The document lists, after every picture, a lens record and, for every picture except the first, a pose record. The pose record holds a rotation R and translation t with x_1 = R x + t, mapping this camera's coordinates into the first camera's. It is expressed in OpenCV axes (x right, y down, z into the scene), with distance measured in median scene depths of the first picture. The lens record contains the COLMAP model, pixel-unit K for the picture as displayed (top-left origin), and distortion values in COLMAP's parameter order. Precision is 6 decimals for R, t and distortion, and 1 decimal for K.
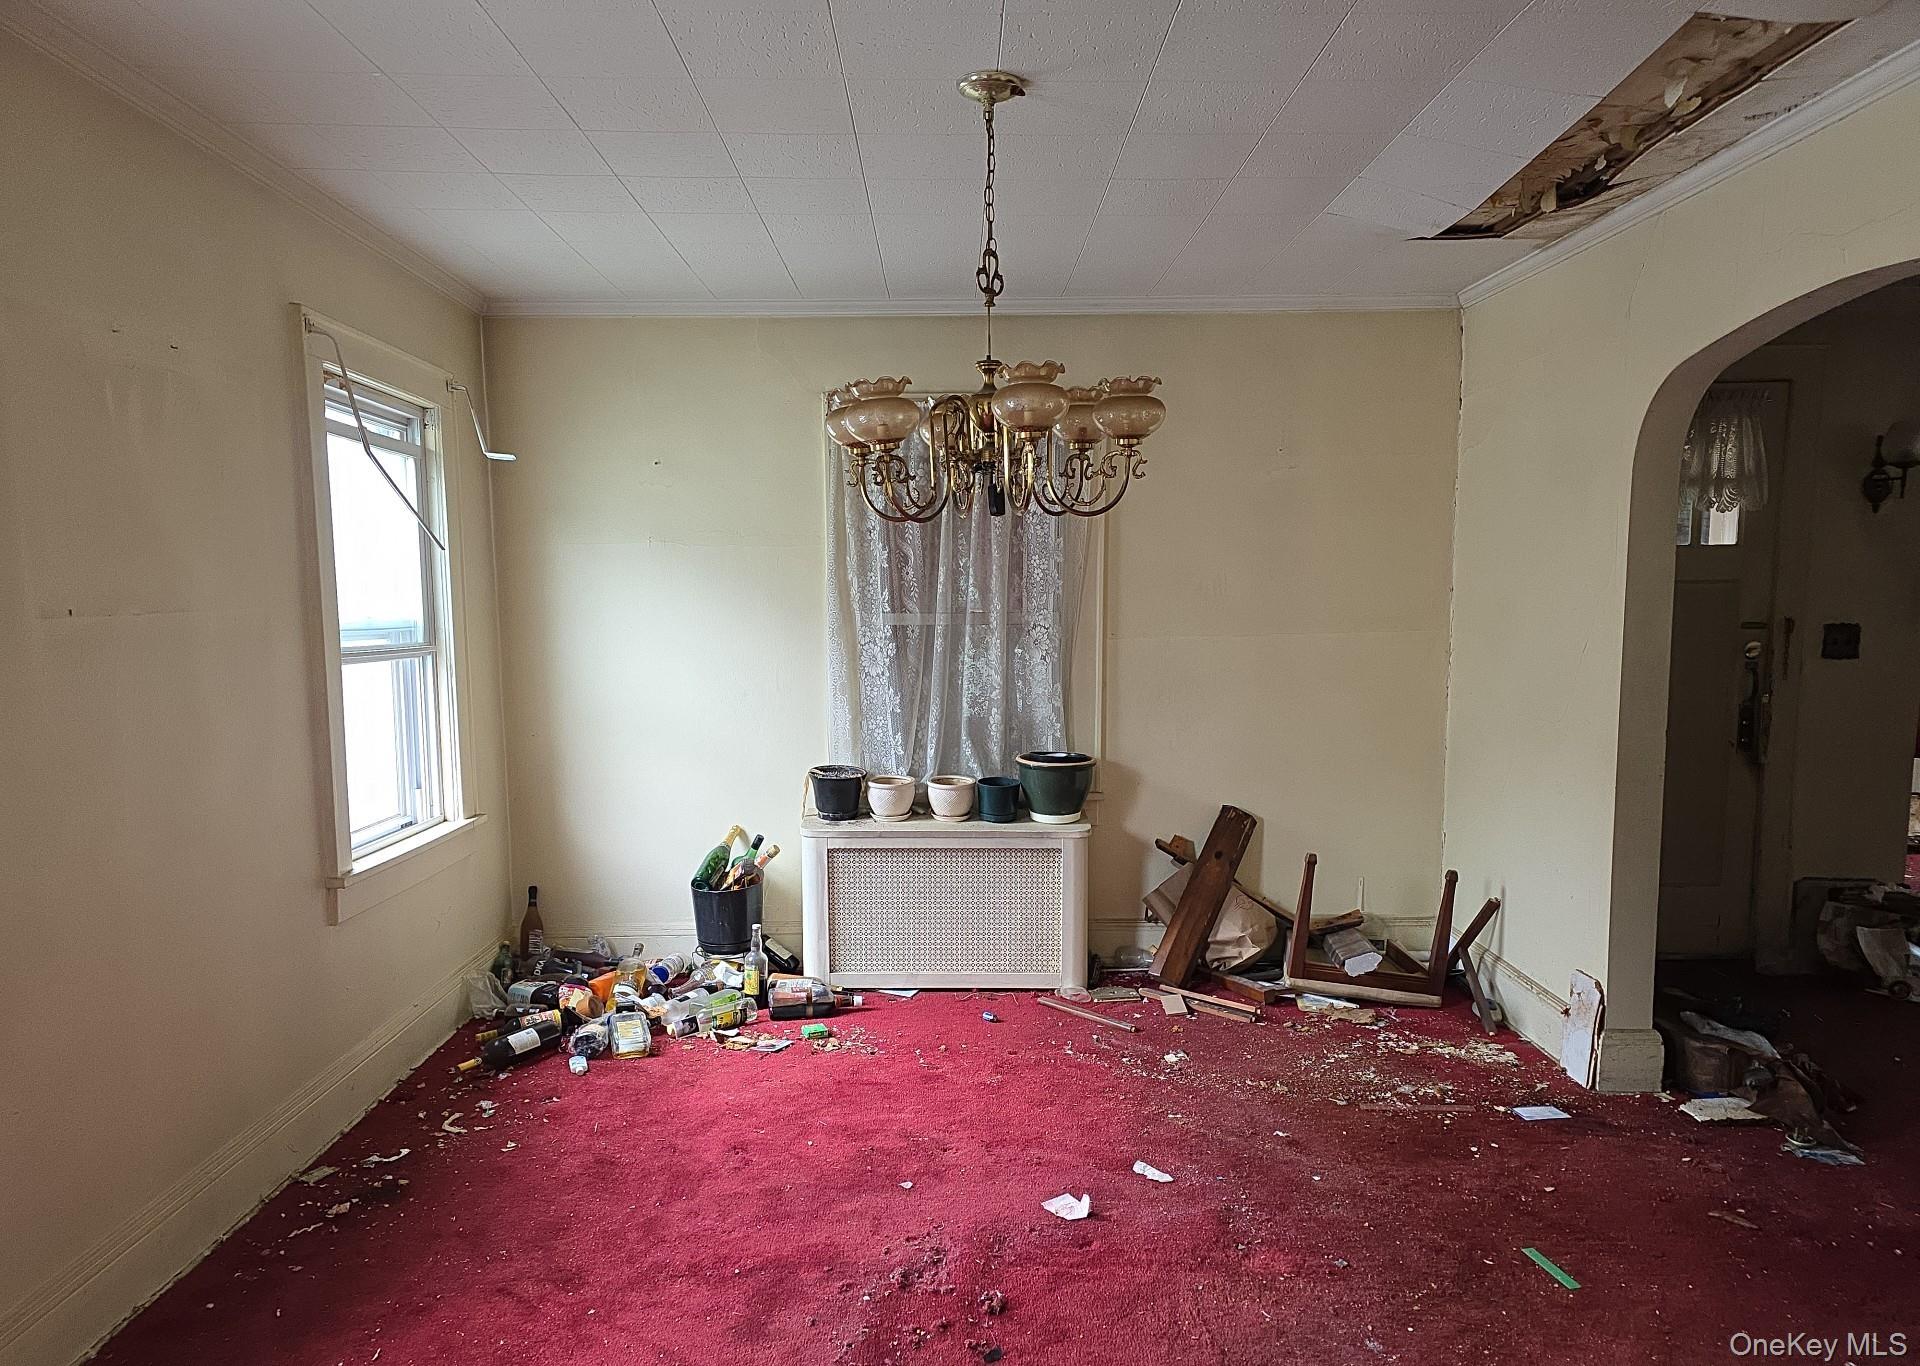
lens RADIAL K [[1286.6, 0, 958.6], [0, 1286.6, 739.1], [0, 0, 1]] dist [0.000563, -0.000335]
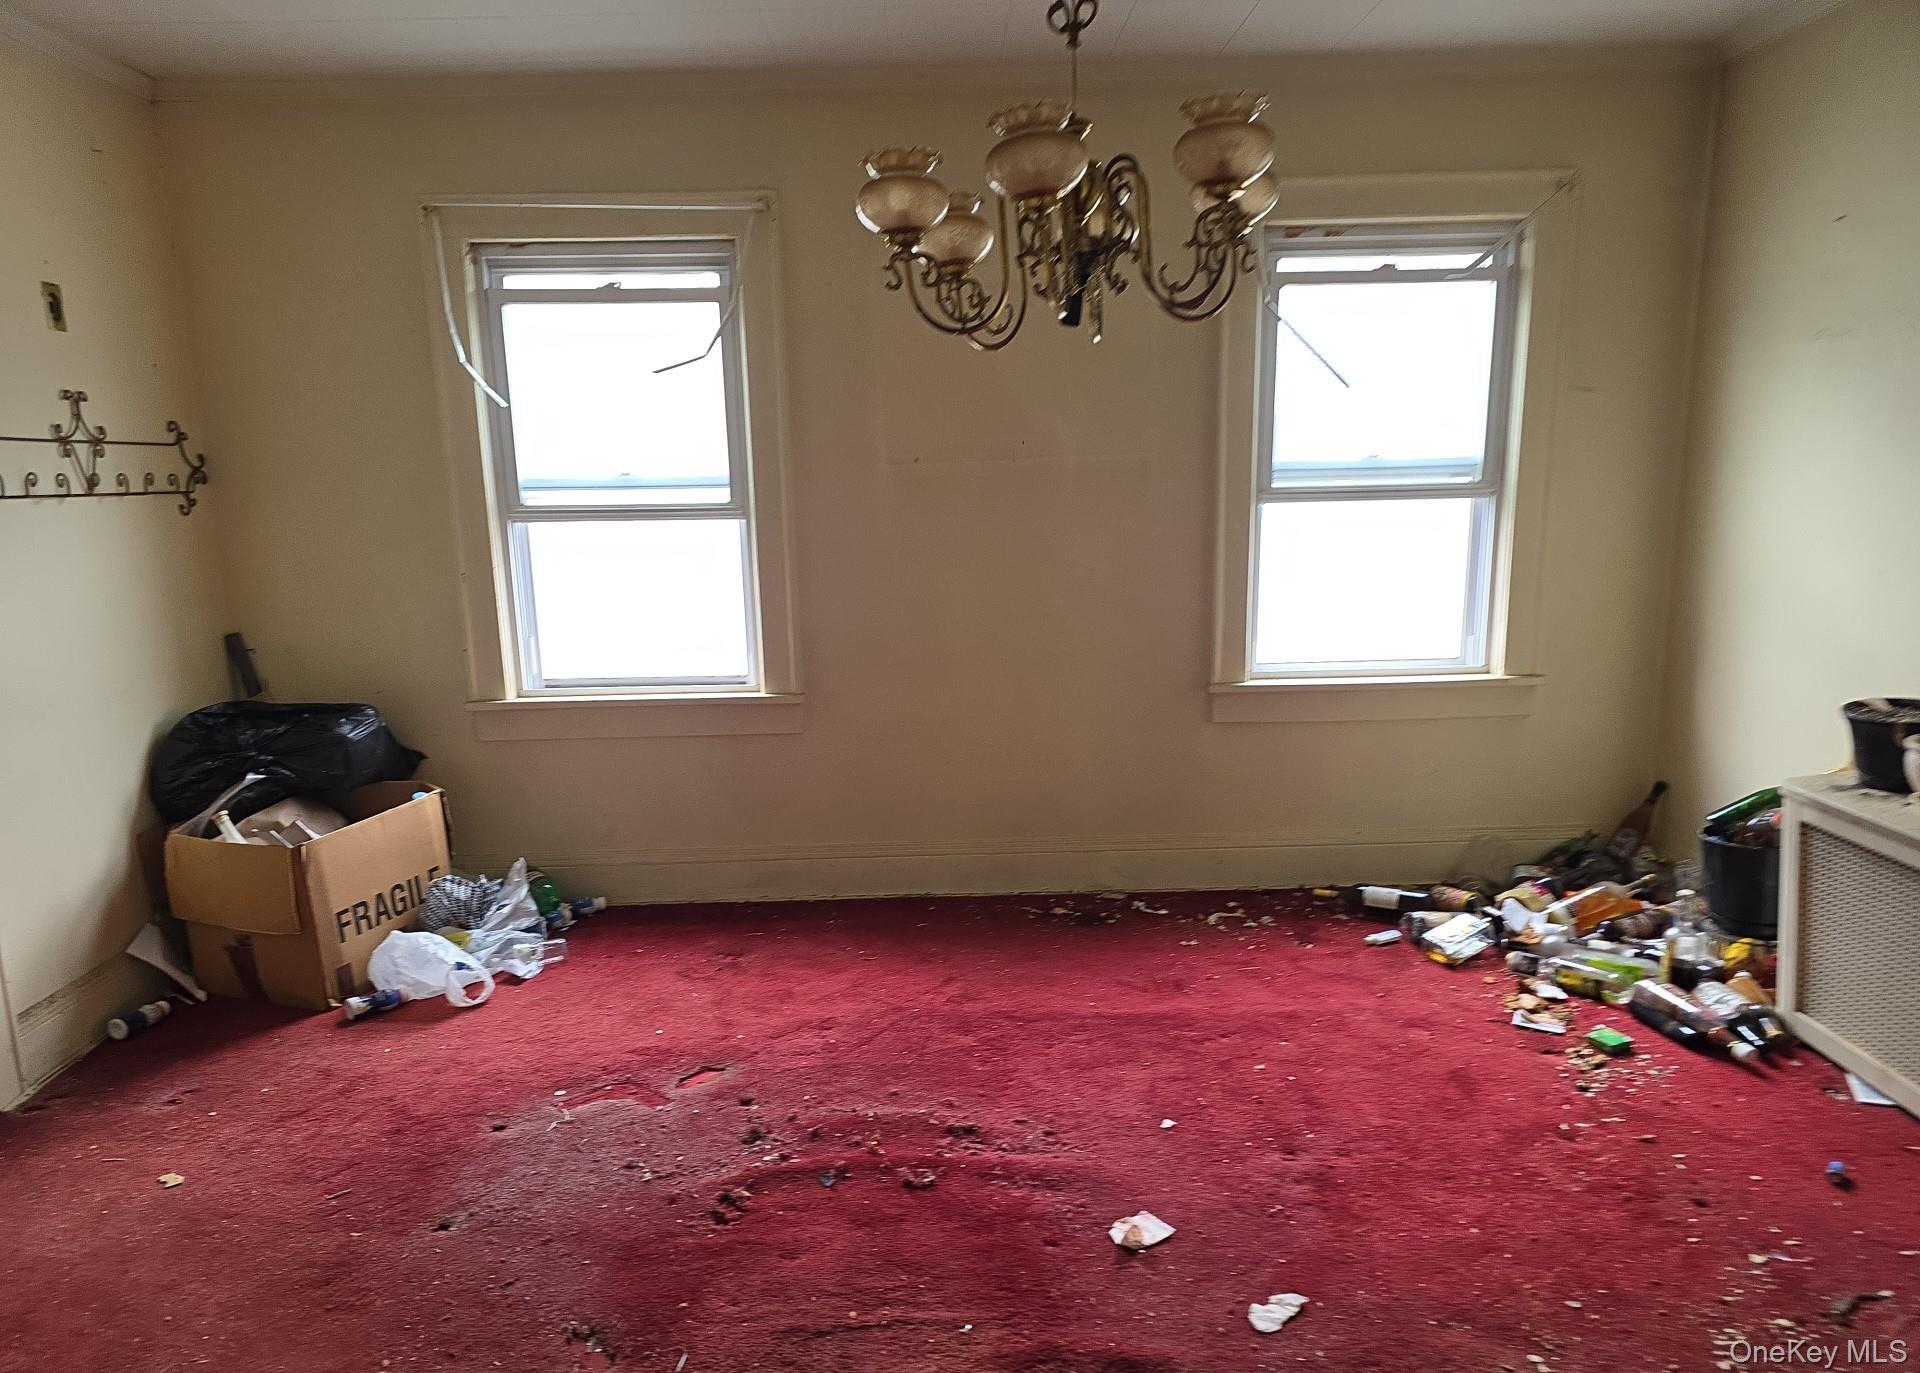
lens RADIAL K [[1300.8, 0, 959.7], [0, 1300.8, 736.4], [0, 0, 1]] dist [-0.005957, -0.001859]
pose [[0.011228, 0.213161, -0.976953, 0.564558], [-0.094013, 0.972911, 0.211199, -0.058576], [0.995508, 0.089475, 0.030963, 0.608057]]
